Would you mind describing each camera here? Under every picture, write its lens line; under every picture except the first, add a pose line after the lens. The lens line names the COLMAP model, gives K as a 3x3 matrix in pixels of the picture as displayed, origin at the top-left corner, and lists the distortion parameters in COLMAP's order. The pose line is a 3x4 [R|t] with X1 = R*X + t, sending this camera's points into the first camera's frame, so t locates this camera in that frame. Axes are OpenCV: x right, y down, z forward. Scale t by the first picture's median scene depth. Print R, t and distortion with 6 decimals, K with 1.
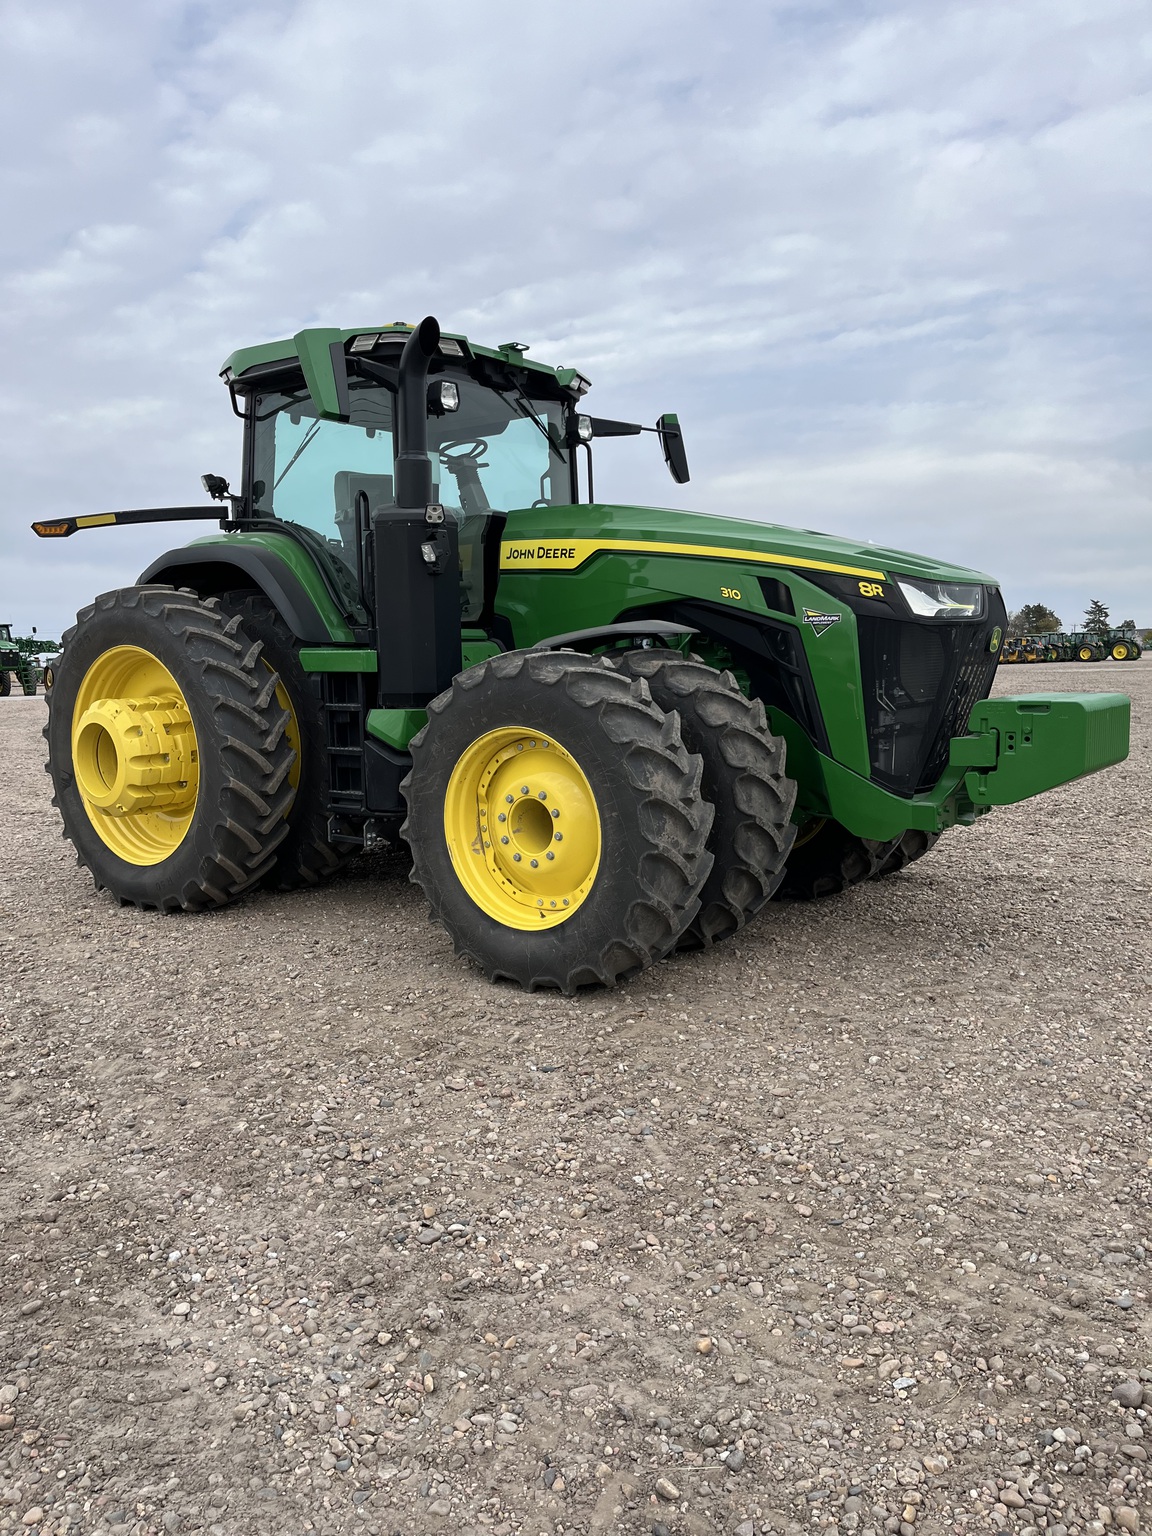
lens RADIAL K [[1192.0, 0, 551.0], [0, 1192.0, 764.7], [0, 0, 1]] dist [0.009257, -0.000713]
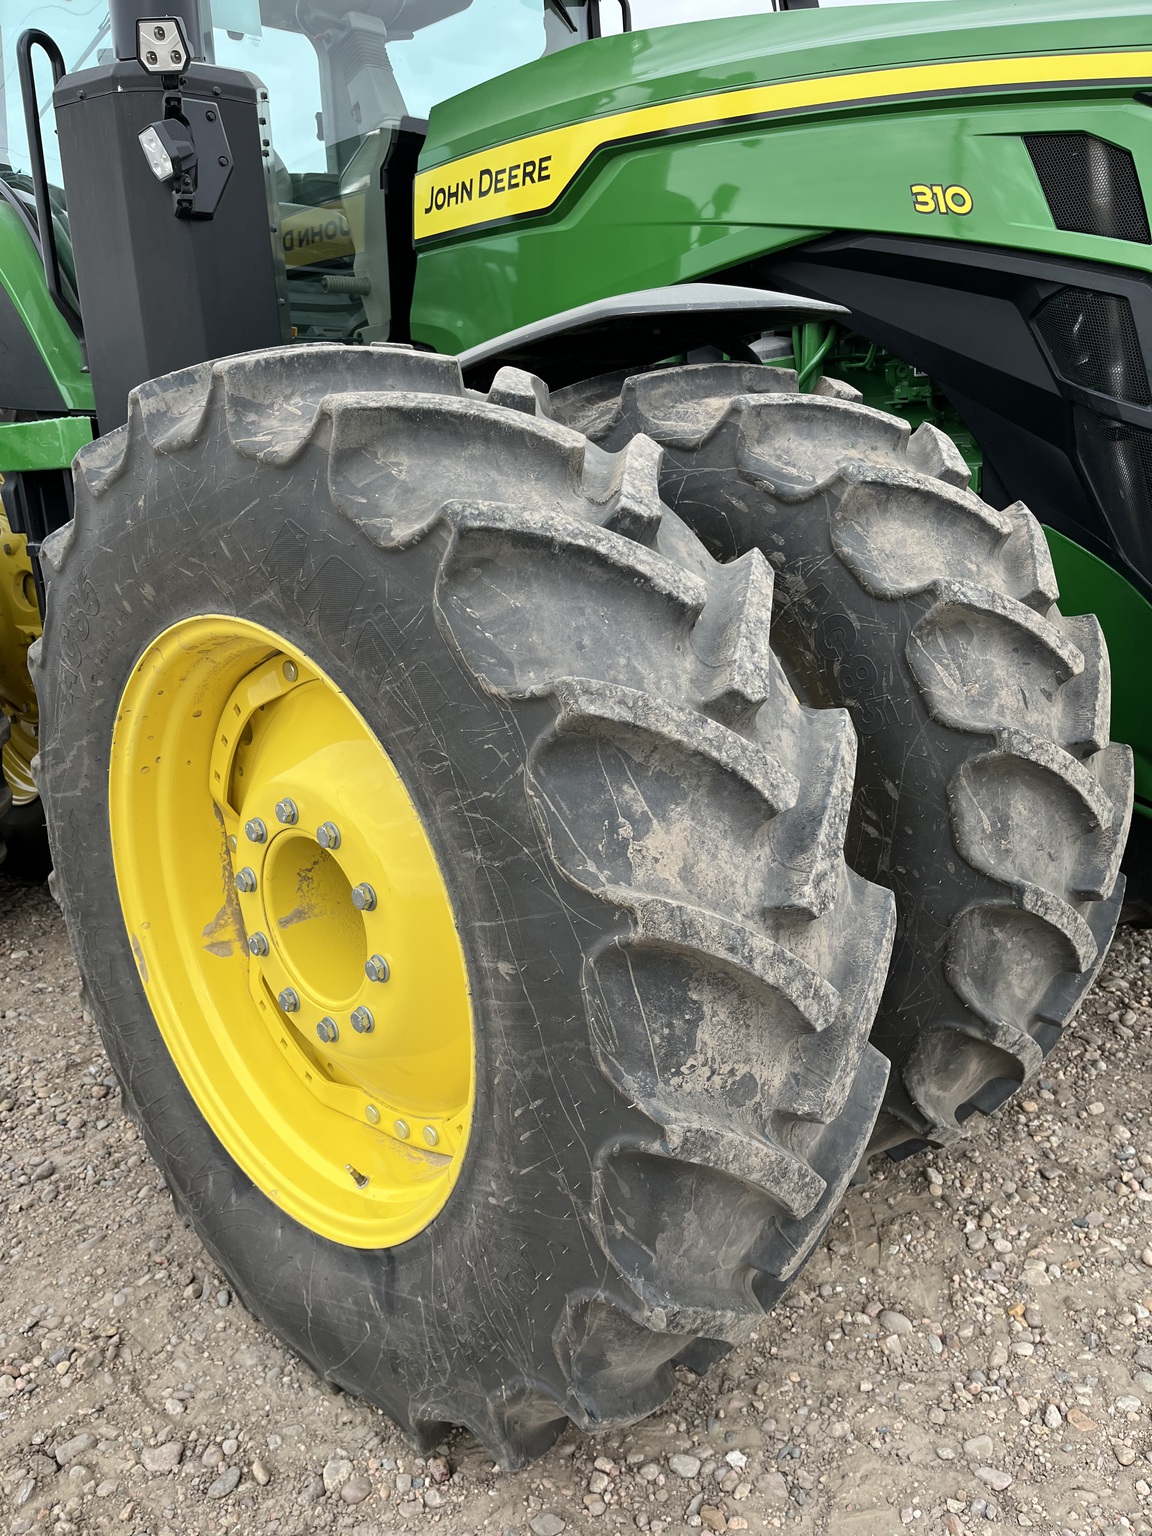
lens RADIAL K [[1186.1, 0, 570.6], [0, 1186.1, 773.8], [0, 0, 1]] dist [0.005536, -0.000181]
pose [[0.995026, -0.003438, -0.099560, 0.082546], [0.018639, 0.988181, 0.152155, -0.034516], [0.097860, -0.153254, 0.983329, 0.668056]]
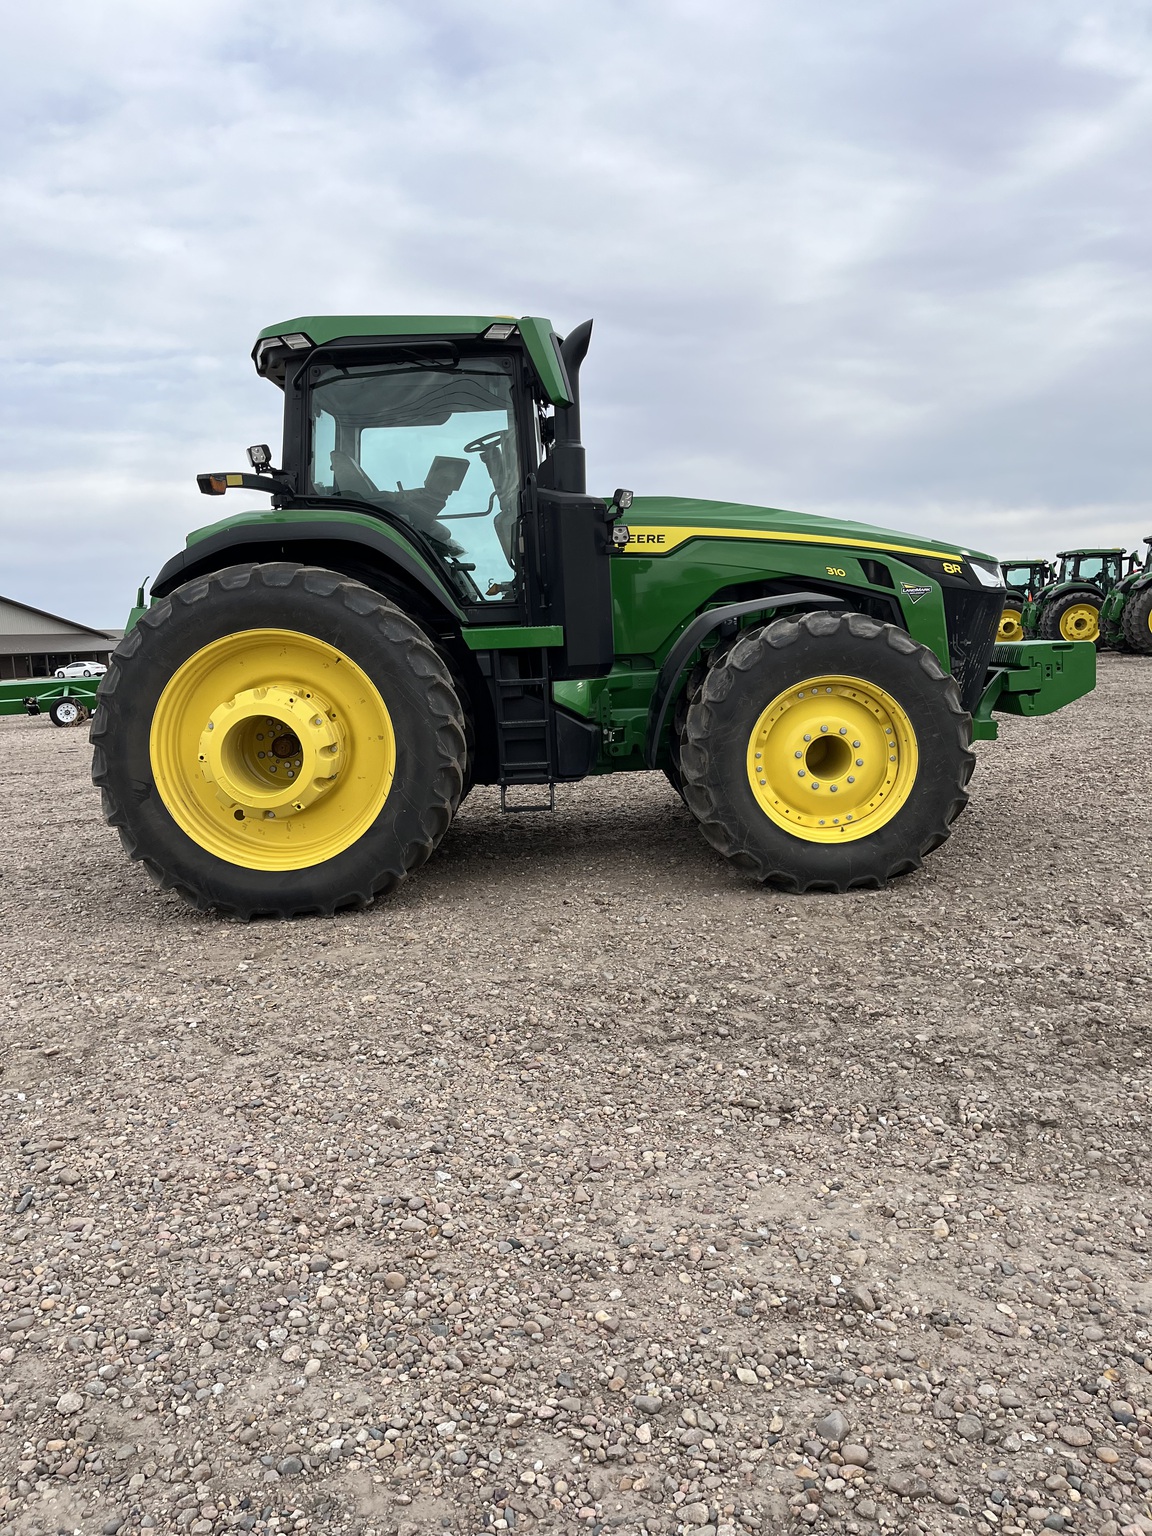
lens RADIAL K [[1192.0, 0, 551.0], [0, 1192.0, 764.7], [0, 0, 1]] dist [0.009257, -0.000713]
pose [[0.789294, -0.089735, 0.607424, -0.947321], [0.095552, 0.995162, 0.022854, 0.002940], [-0.606536, 0.040002, 0.794049, 0.196290]]
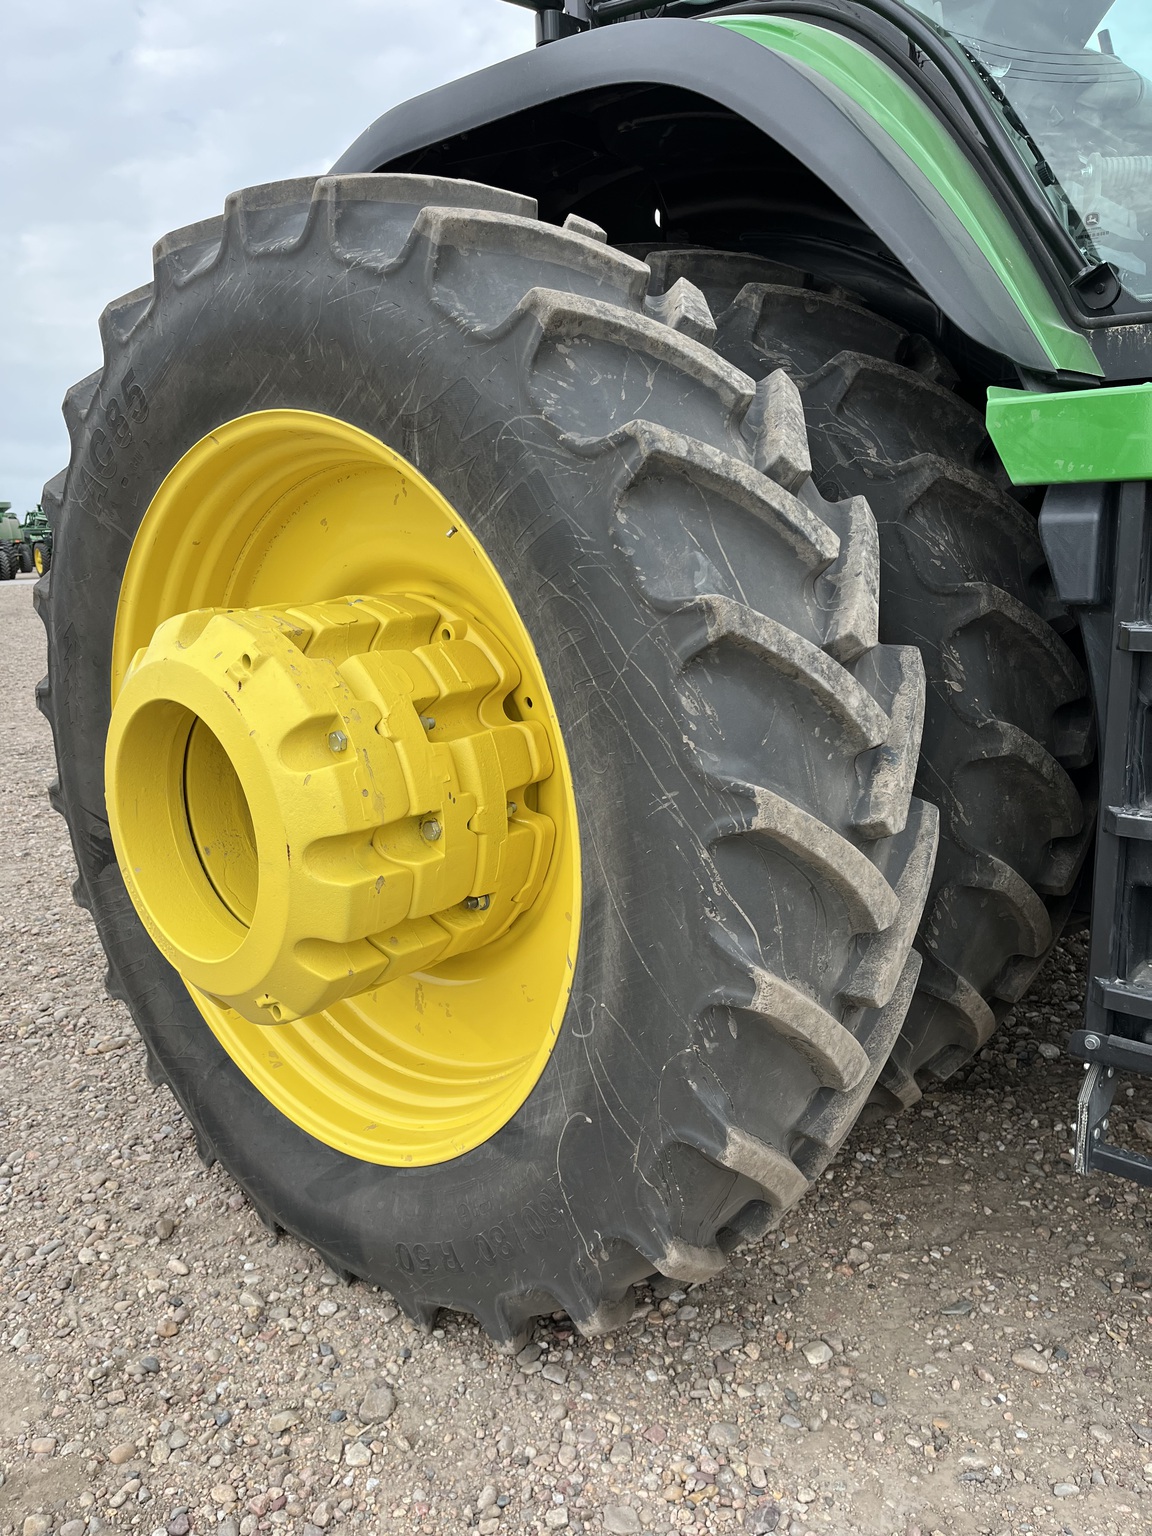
lens RADIAL K [[1186.1, 0, 570.6], [0, 1186.1, 773.8], [0, 0, 1]] dist [0.005536, -0.000181]
pose [[0.997441, -0.000522, -0.071494, -0.339747], [0.008582, 0.993618, 0.112468, -0.060045], [0.070979, -0.112794, 0.991080, 0.921985]]
